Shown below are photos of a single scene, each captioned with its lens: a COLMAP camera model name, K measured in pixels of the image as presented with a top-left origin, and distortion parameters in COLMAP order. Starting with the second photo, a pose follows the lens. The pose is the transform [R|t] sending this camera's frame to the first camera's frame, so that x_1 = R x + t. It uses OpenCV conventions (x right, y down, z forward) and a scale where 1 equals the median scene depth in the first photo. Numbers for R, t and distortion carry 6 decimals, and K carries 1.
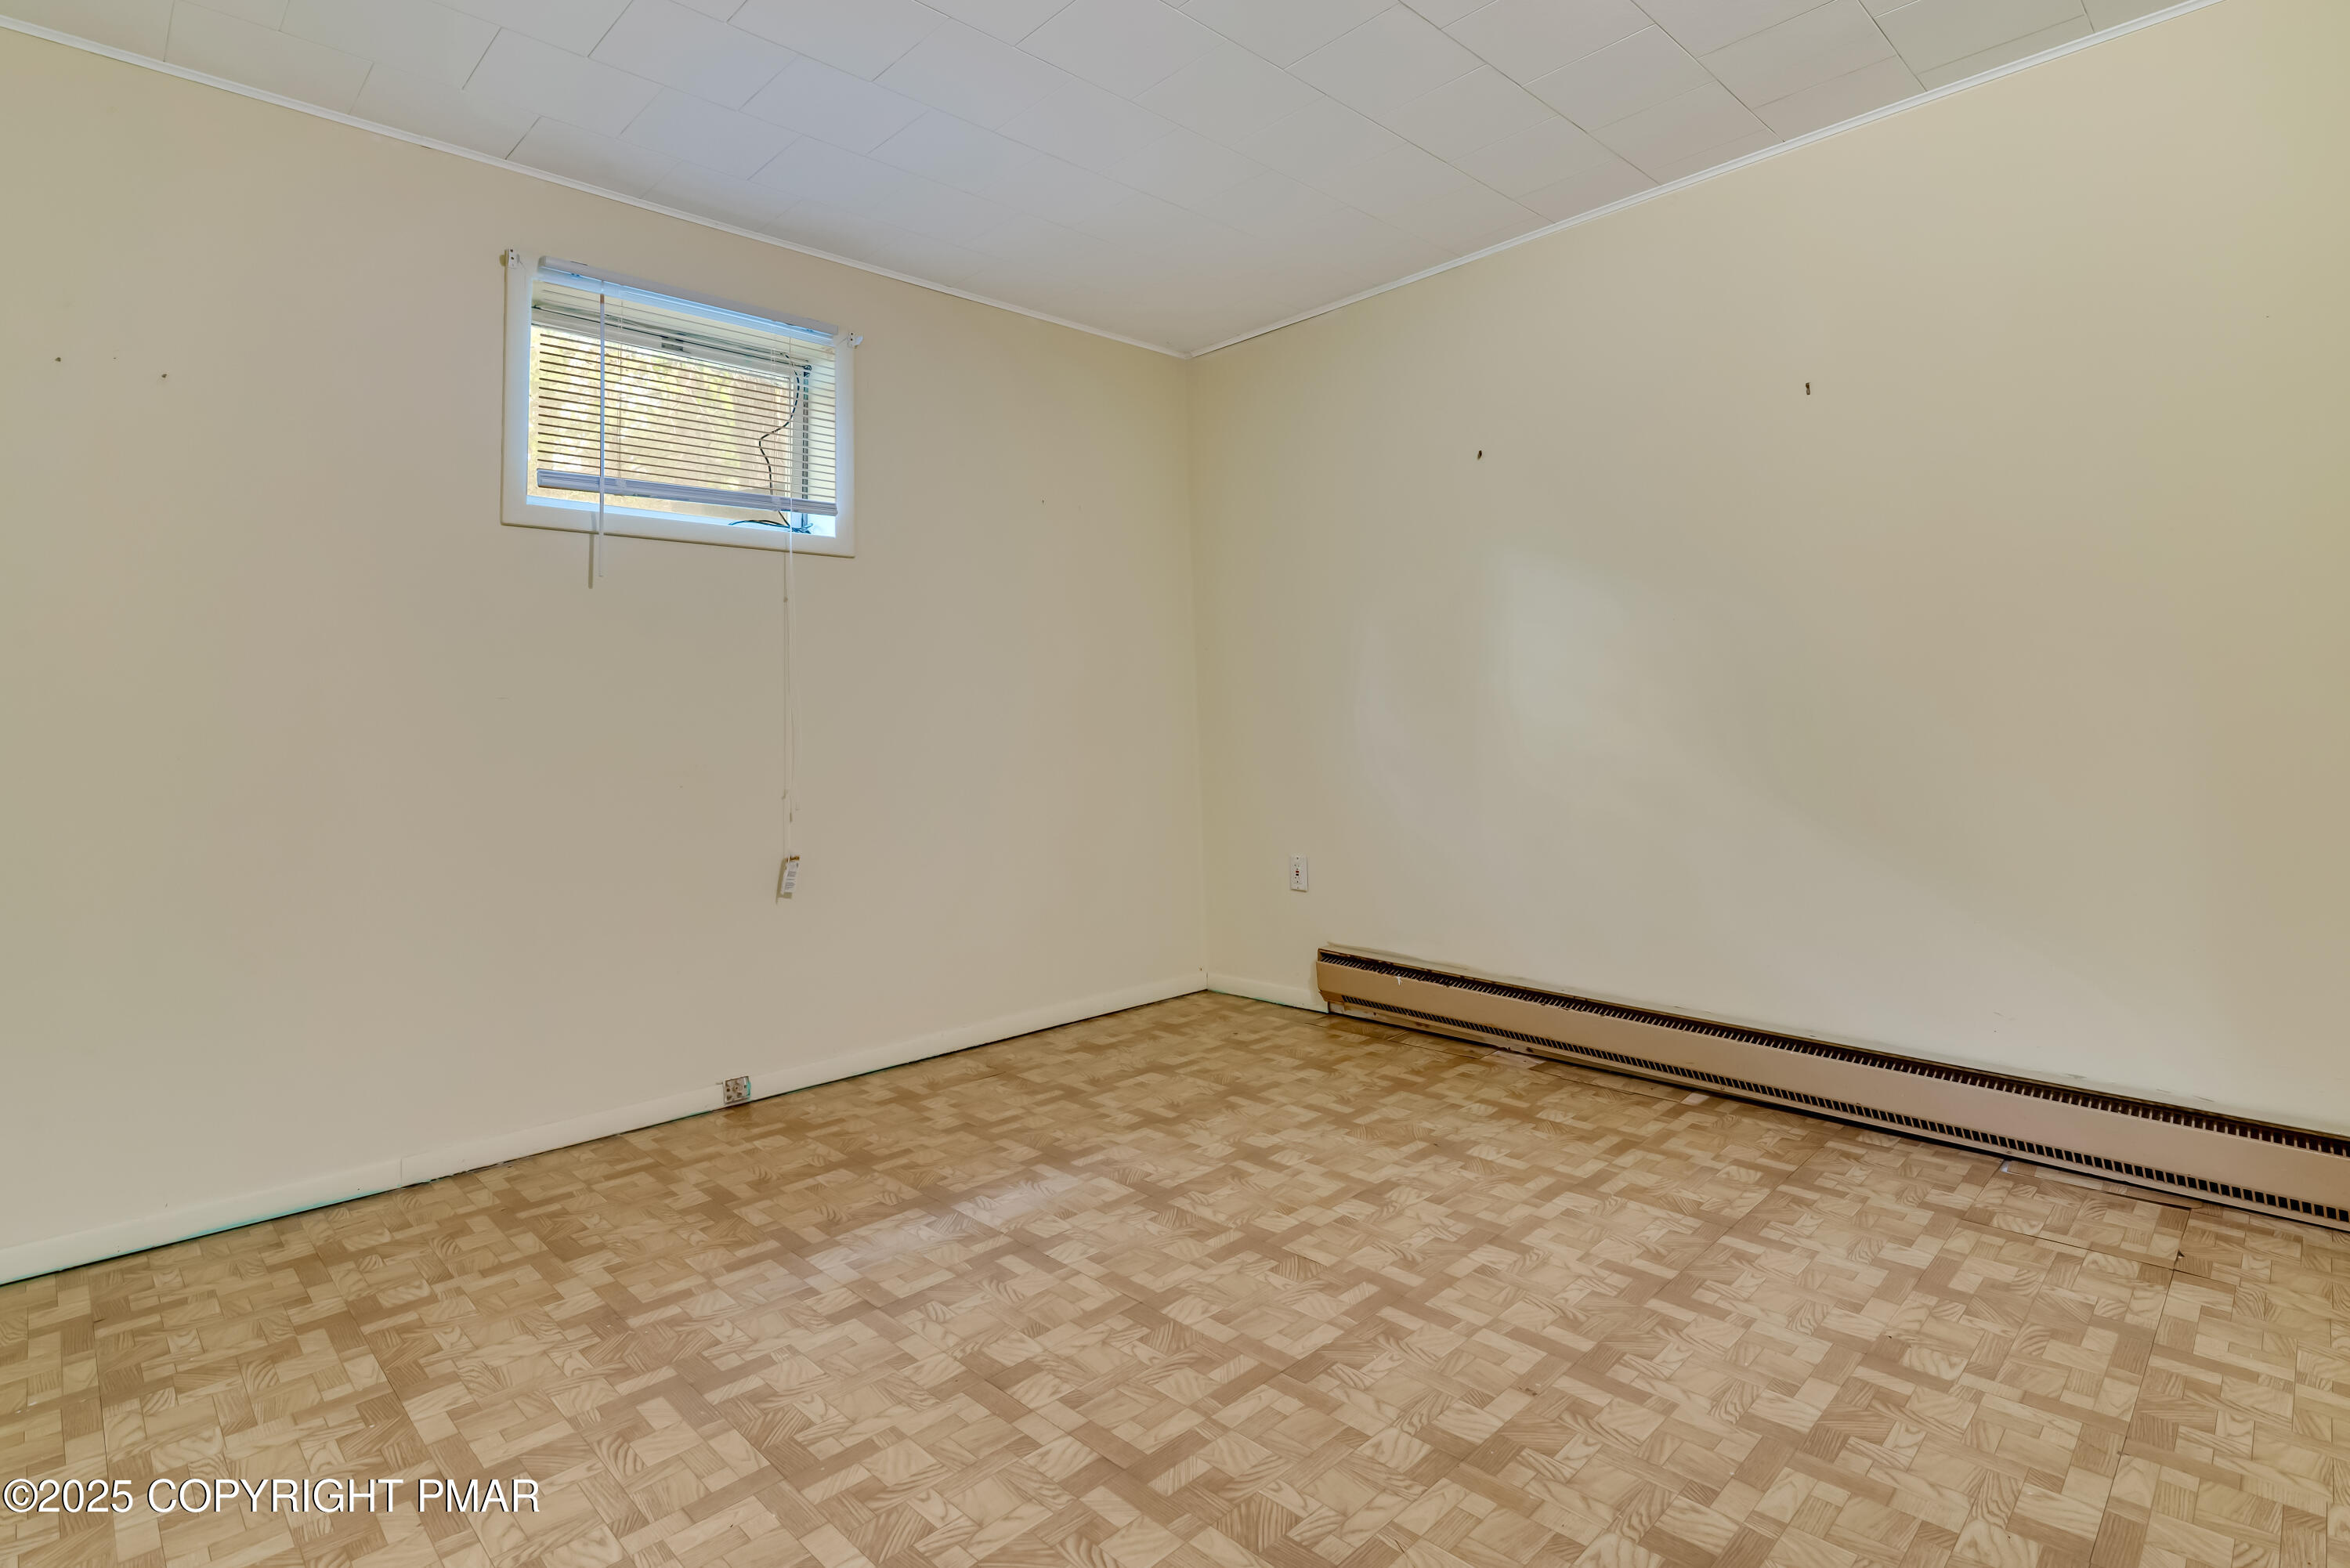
lens RADIAL K [[1115.6, 0, 1177.1], [0, 1115.6, 768.7], [0, 0, 1]] dist [-0.012651, 0.001198]
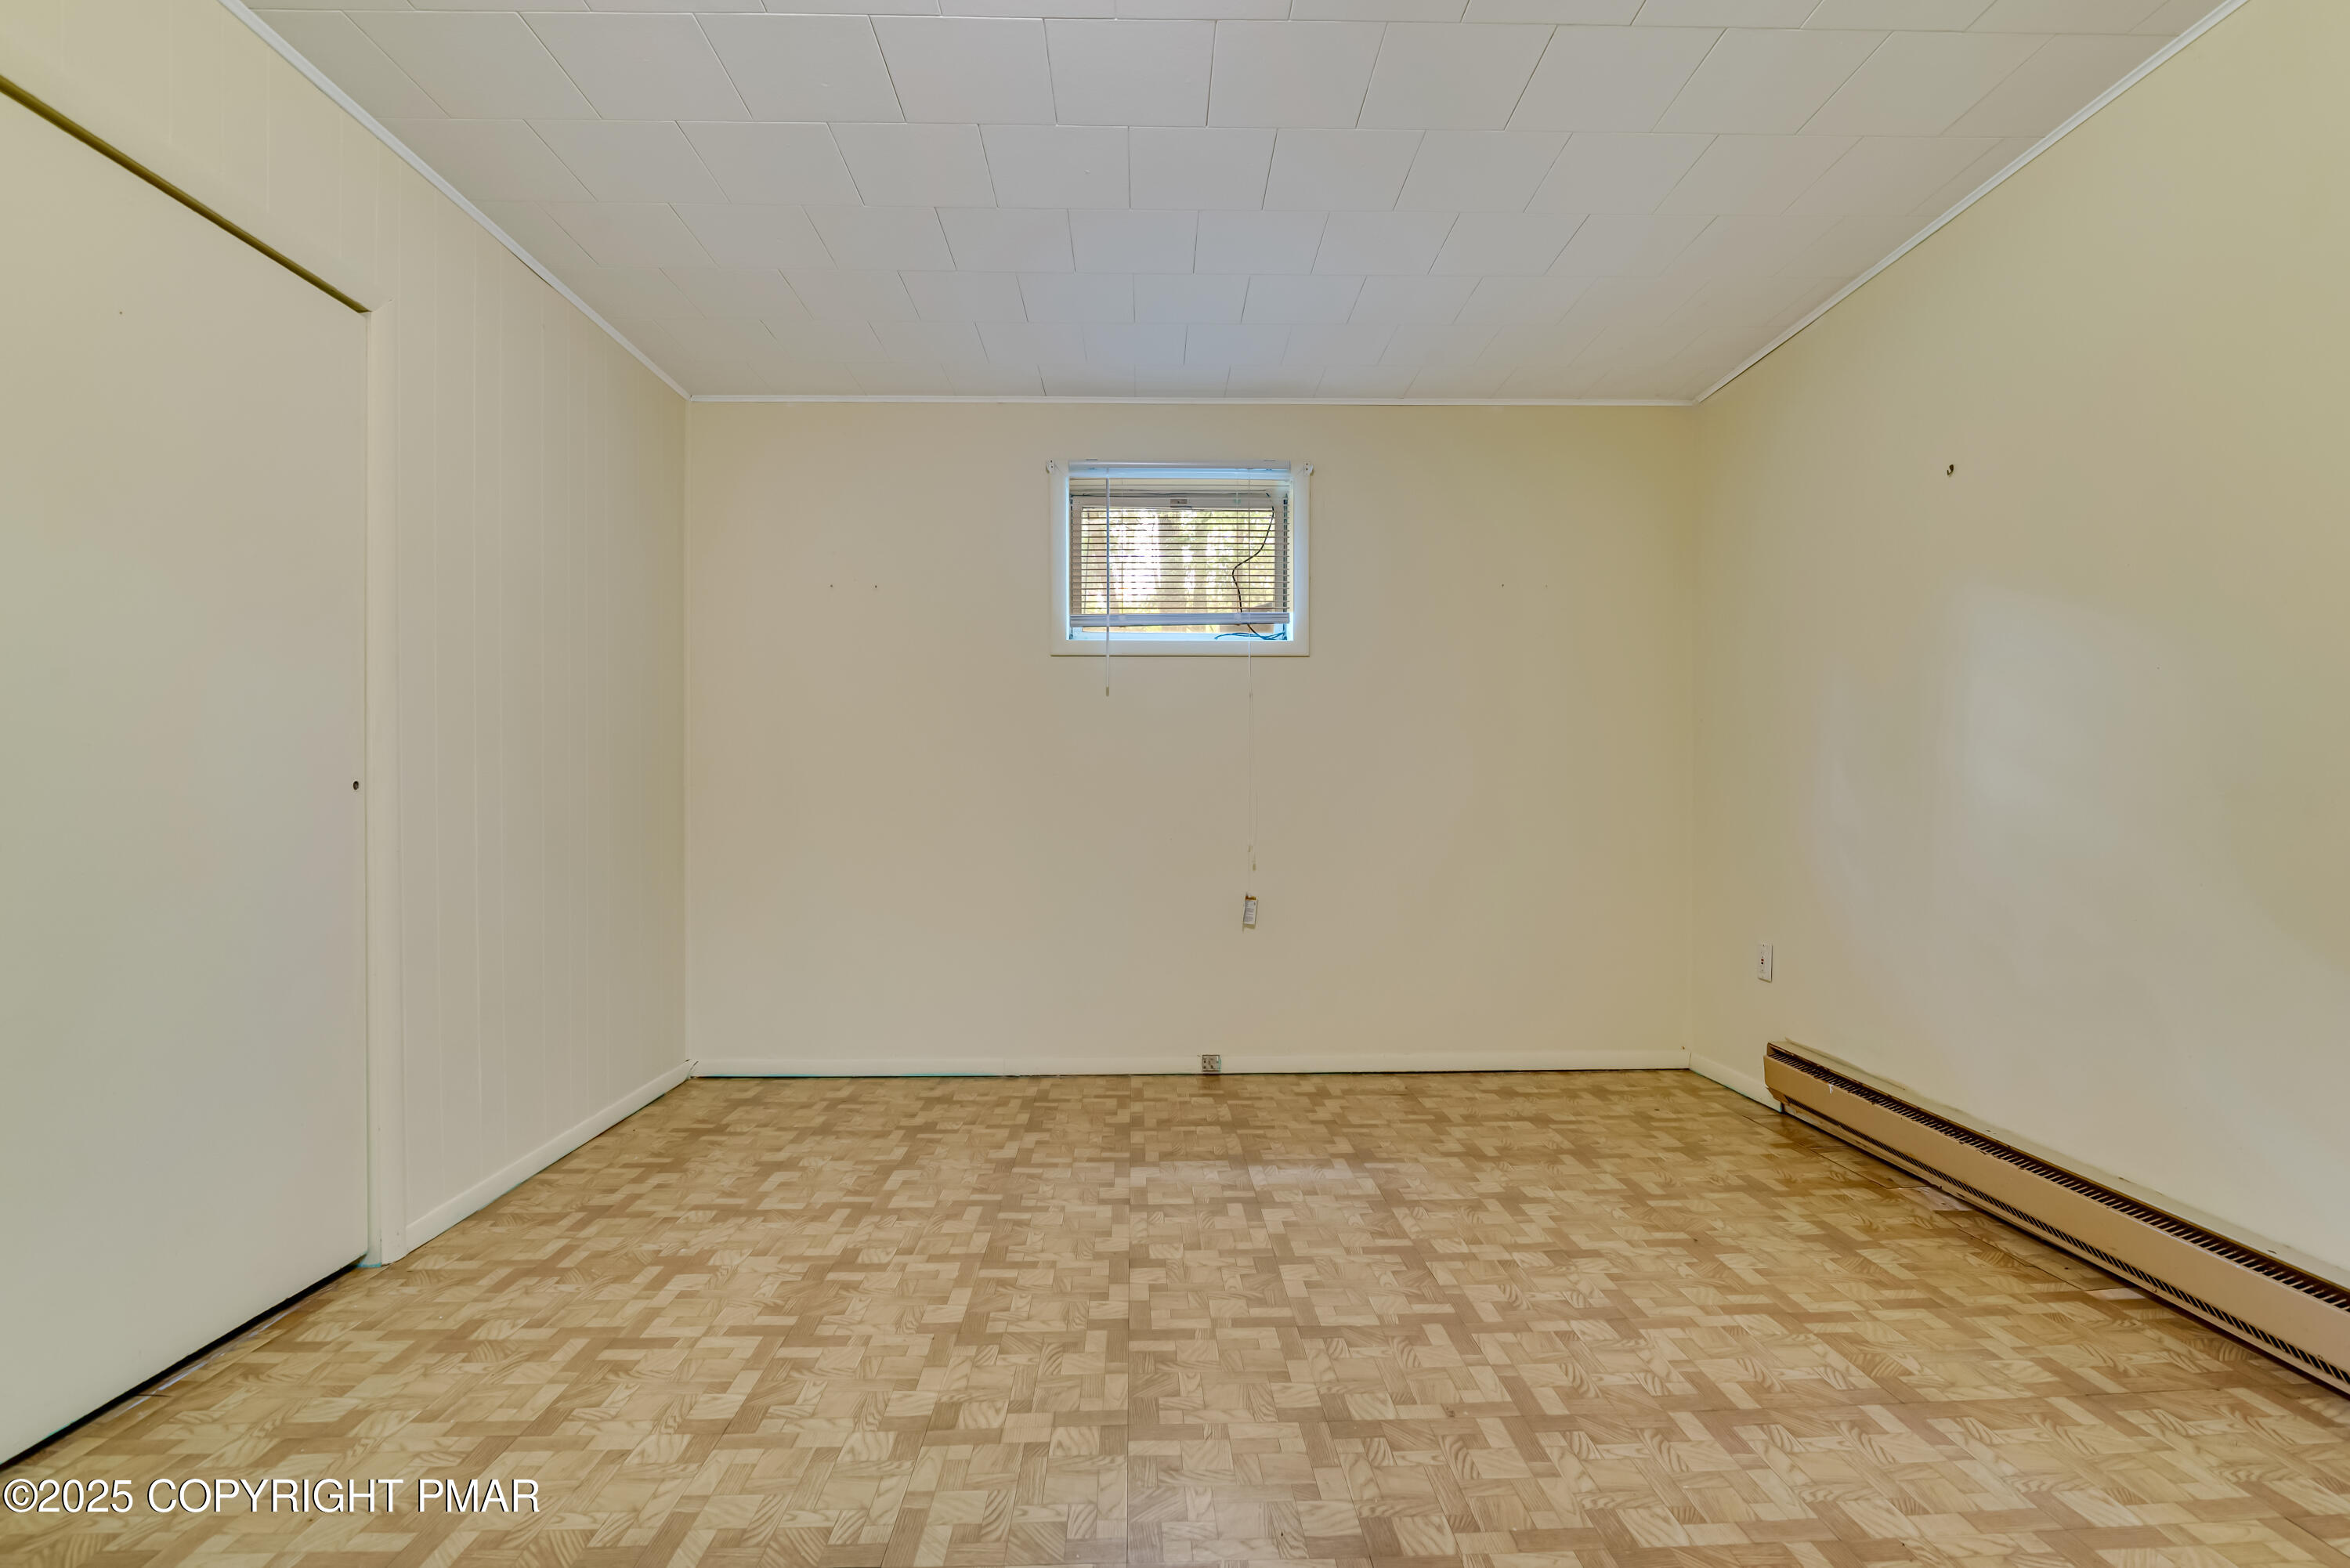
lens RADIAL K [[1071.6, 0, 1181.4], [0, 1071.6, 799.1], [0, 0, 1]] dist [-0.019836, 0.000688]
pose [[0.735818, 0.019718, -0.676893, 0.603324], [-0.045718, 0.998742, -0.020604, 0.005895], [0.675635, 0.046107, 0.735793, 0.038717]]
